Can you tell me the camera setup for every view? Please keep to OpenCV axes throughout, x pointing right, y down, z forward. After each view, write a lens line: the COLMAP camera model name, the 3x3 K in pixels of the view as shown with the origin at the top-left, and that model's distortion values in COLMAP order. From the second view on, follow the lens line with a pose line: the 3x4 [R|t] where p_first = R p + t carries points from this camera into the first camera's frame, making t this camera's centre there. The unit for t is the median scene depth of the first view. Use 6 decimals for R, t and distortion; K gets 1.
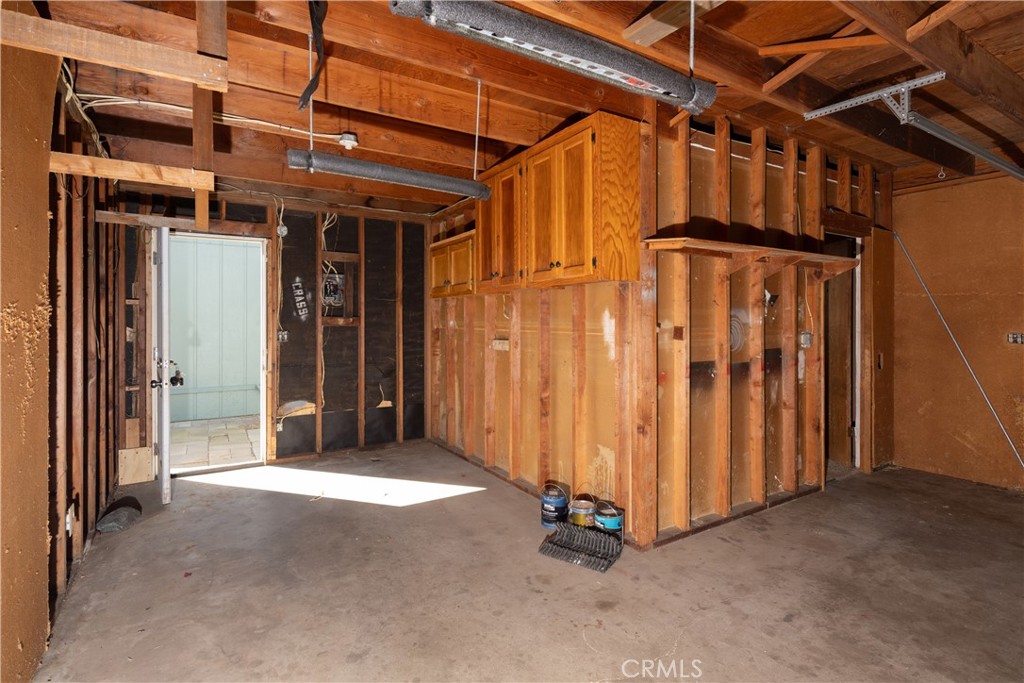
lens RADIAL K [[493.9, 0, 508.4], [0, 493.9, 323.8], [0, 0, 1]] dist [-0.000571, 0.000696]
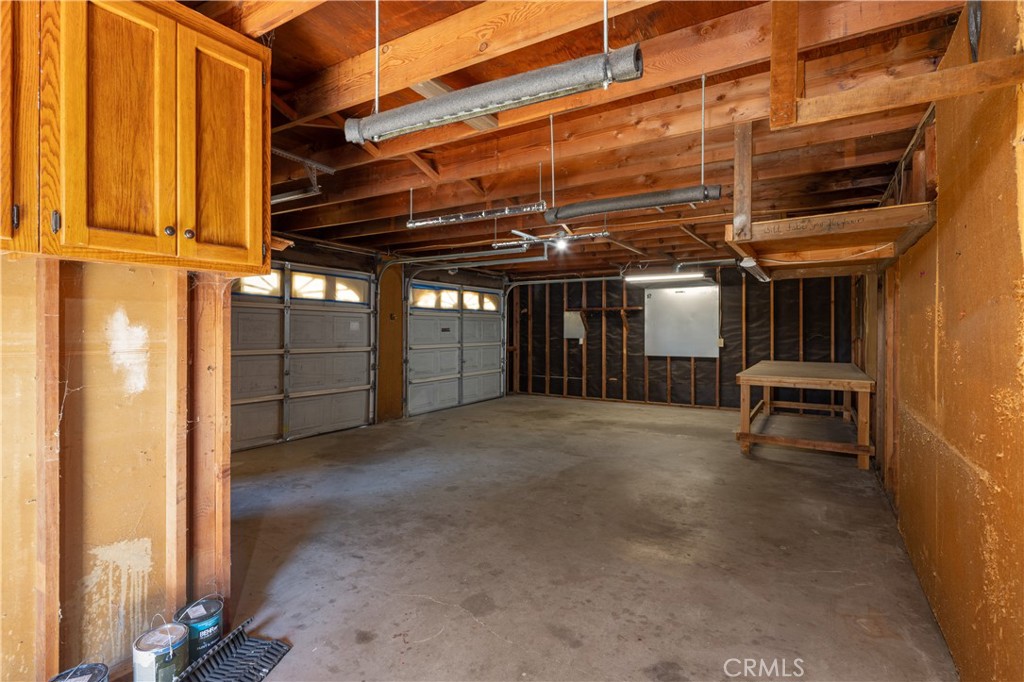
lens RADIAL K [[493.9, 0, 508.4], [0, 493.9, 323.3], [0, 0, 1]] dist [-0.000571, 0.000696]
pose [[-0.441320, 0.013468, 0.897249, -0.806740], [0.000575, 0.999891, -0.014726, -0.008759], [-0.897350, -0.005983, -0.441280, 1.231357]]
